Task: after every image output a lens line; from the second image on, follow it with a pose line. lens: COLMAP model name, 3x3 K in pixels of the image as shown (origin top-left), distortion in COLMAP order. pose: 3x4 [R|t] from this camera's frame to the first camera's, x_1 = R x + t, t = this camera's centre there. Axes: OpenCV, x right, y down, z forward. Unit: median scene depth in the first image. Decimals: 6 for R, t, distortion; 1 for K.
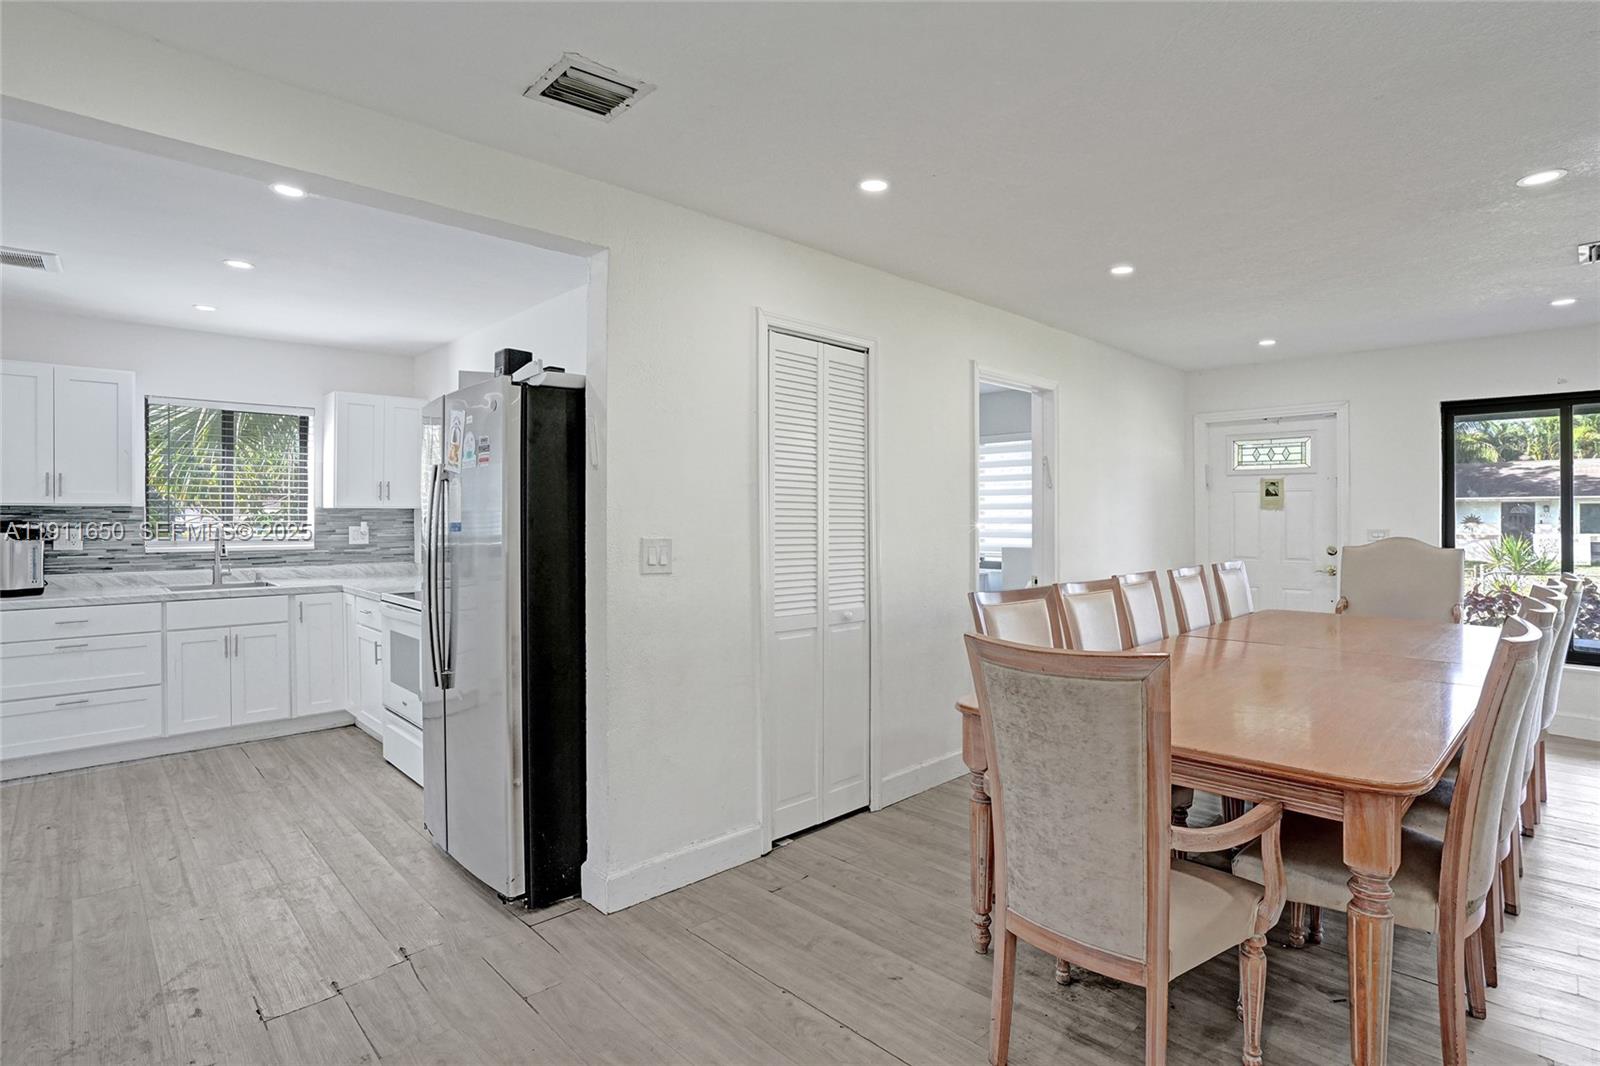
lens RADIAL K [[756.2, 0, 793.2], [0, 756.2, 525.3], [0, 0, 1]] dist [-0.064635, 0.022565]
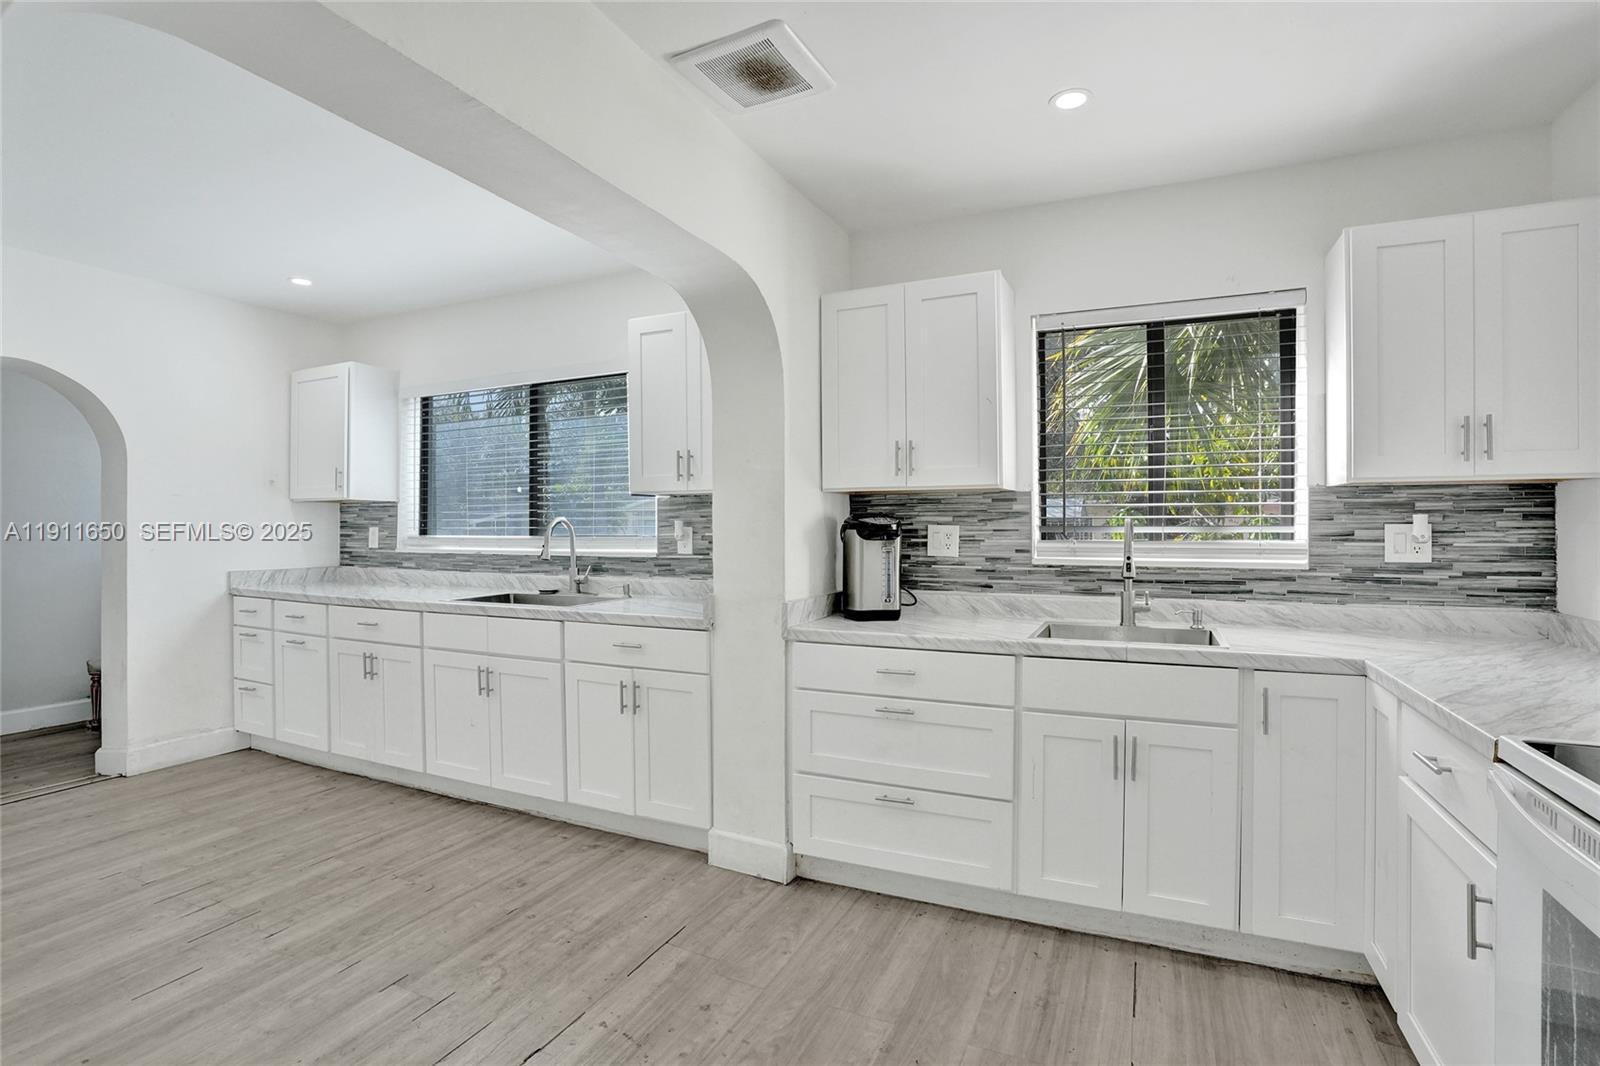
lens RADIAL K [[756.2, 0, 793.2], [0, 756.2, 525.3], [0, 0, 1]] dist [-0.064635, 0.022565]
pose [[0.341596, -0.001879, -0.939845, -0.334702], [-0.007269, 0.999963, -0.004641, 0.007911], [0.939819, 0.008417, 0.341569, 0.561079]]
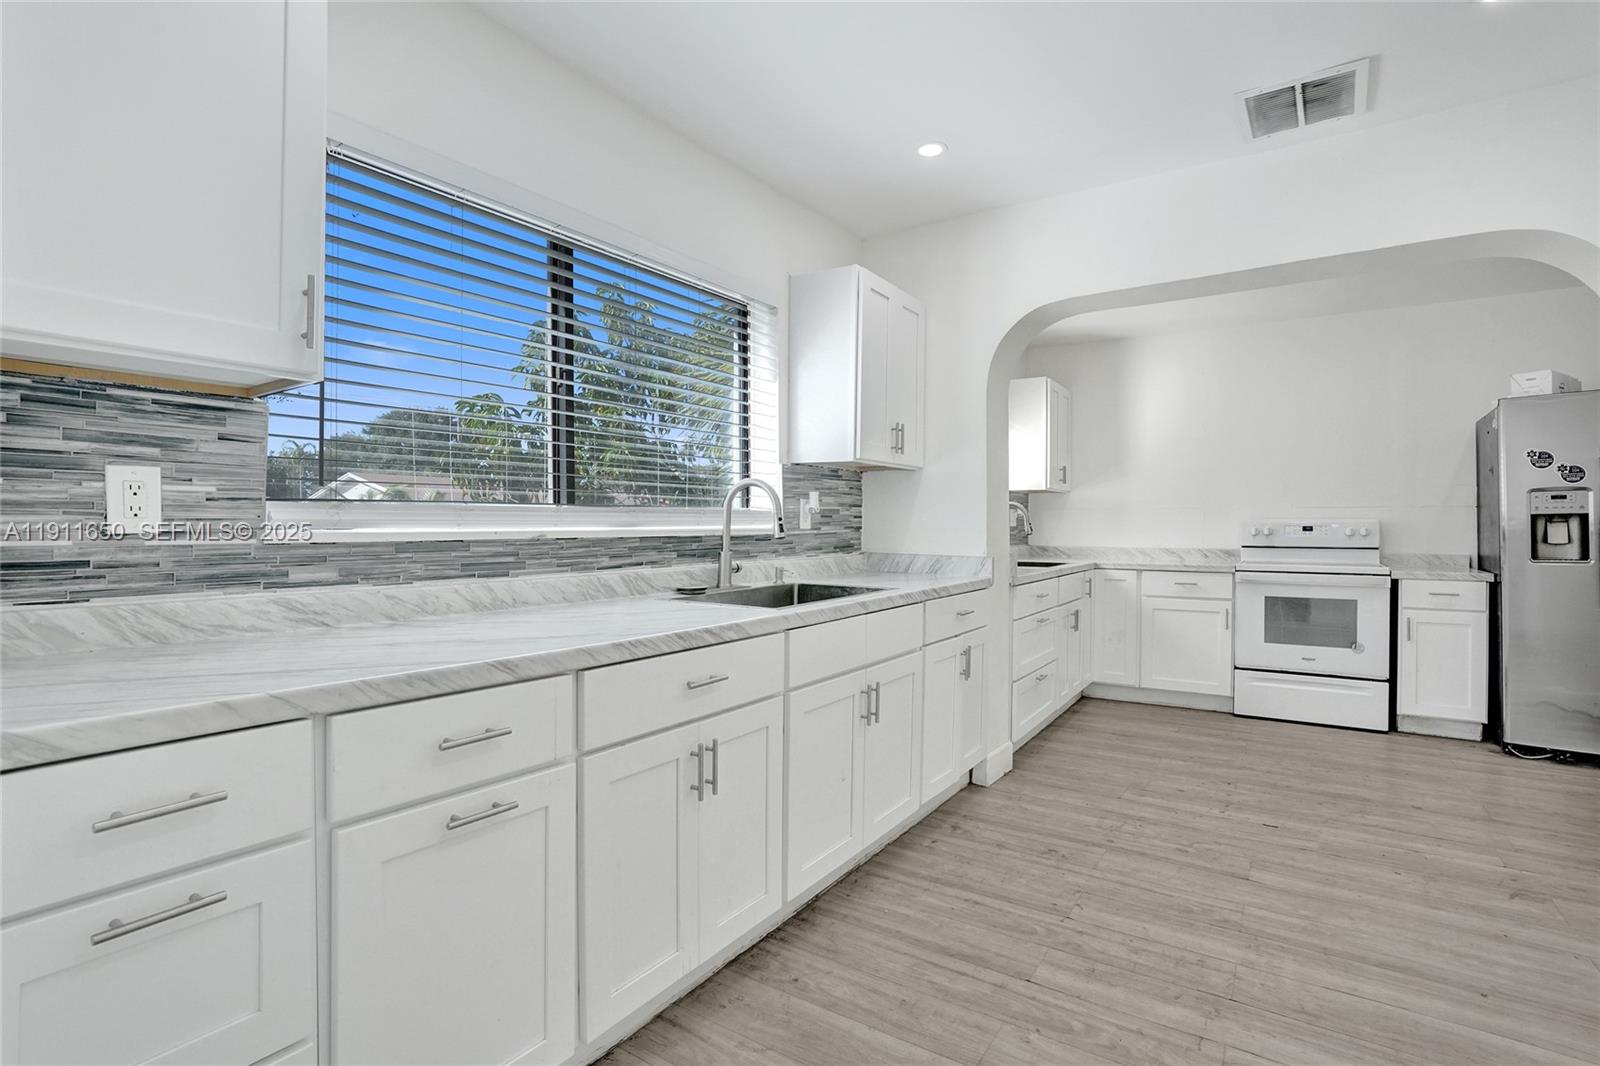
lens RADIAL K [[756.2, 0, 793.2], [0, 756.2, 525.3], [0, 0, 1]] dist [-0.064635, 0.022565]
pose [[0.983749, 0.004595, 0.179491, -1.234604], [-0.003772, 0.999981, -0.004924, 0.034399], [-0.179511, 0.004167, 0.983747, 0.037123]]
